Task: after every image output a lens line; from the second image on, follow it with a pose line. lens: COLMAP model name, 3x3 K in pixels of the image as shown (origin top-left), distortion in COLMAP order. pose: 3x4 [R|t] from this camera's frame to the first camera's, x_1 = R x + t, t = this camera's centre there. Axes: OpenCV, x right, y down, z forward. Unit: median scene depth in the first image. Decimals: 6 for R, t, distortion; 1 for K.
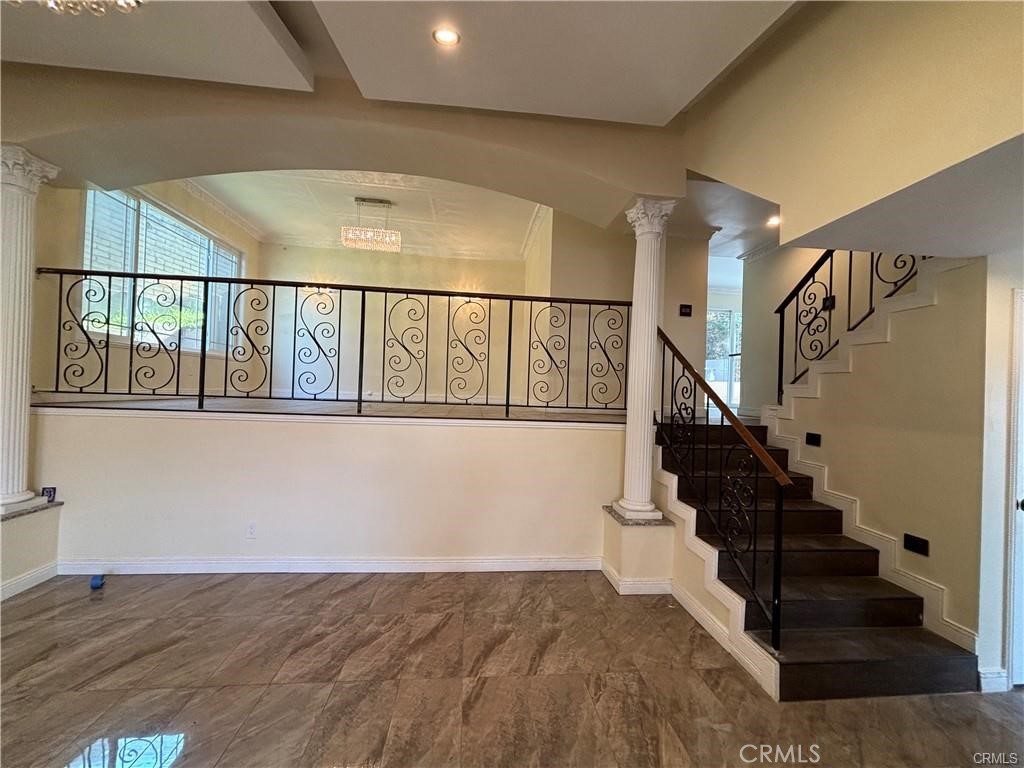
lens RADIAL K [[414.2, 0, 508.7], [0, 414.2, 385.2], [0, 0, 1]] dist [-0.001967, -0.000371]
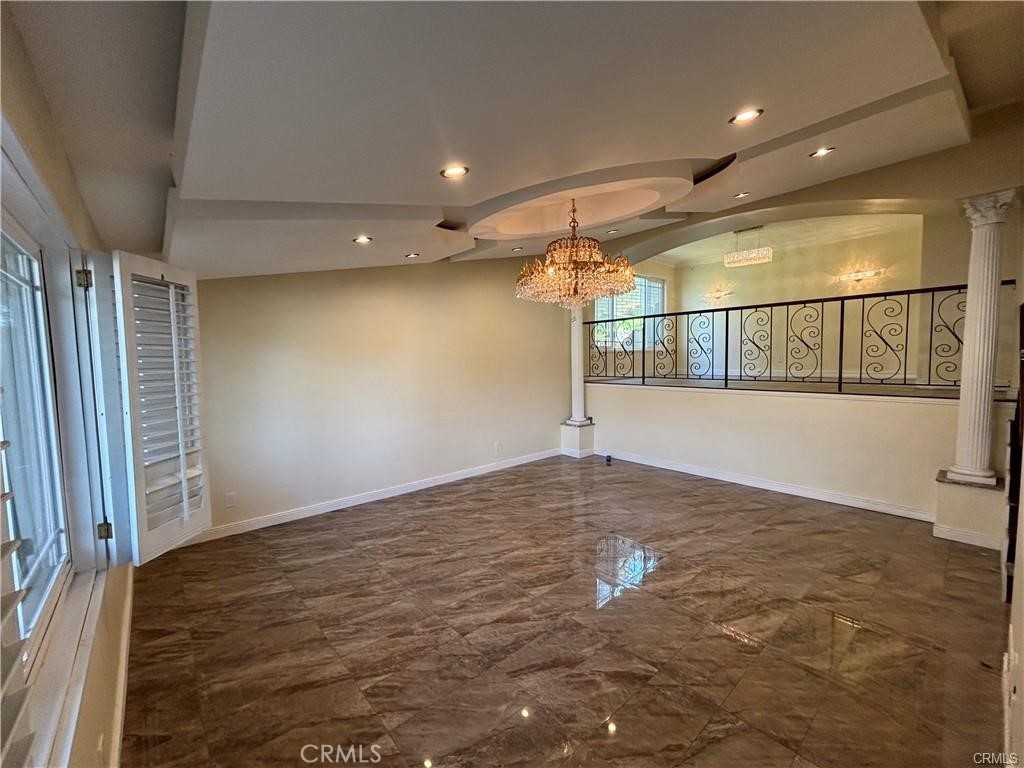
lens RADIAL K [[414.2, 0, 508.7], [0, 414.2, 385.2], [0, 0, 1]] dist [-0.001967, -0.000371]
pose [[0.574499, 0.007684, -0.818469, 0.501402], [0.047685, 0.997943, 0.042839, -0.051438], [0.817115, -0.063640, 0.572951, -0.655932]]
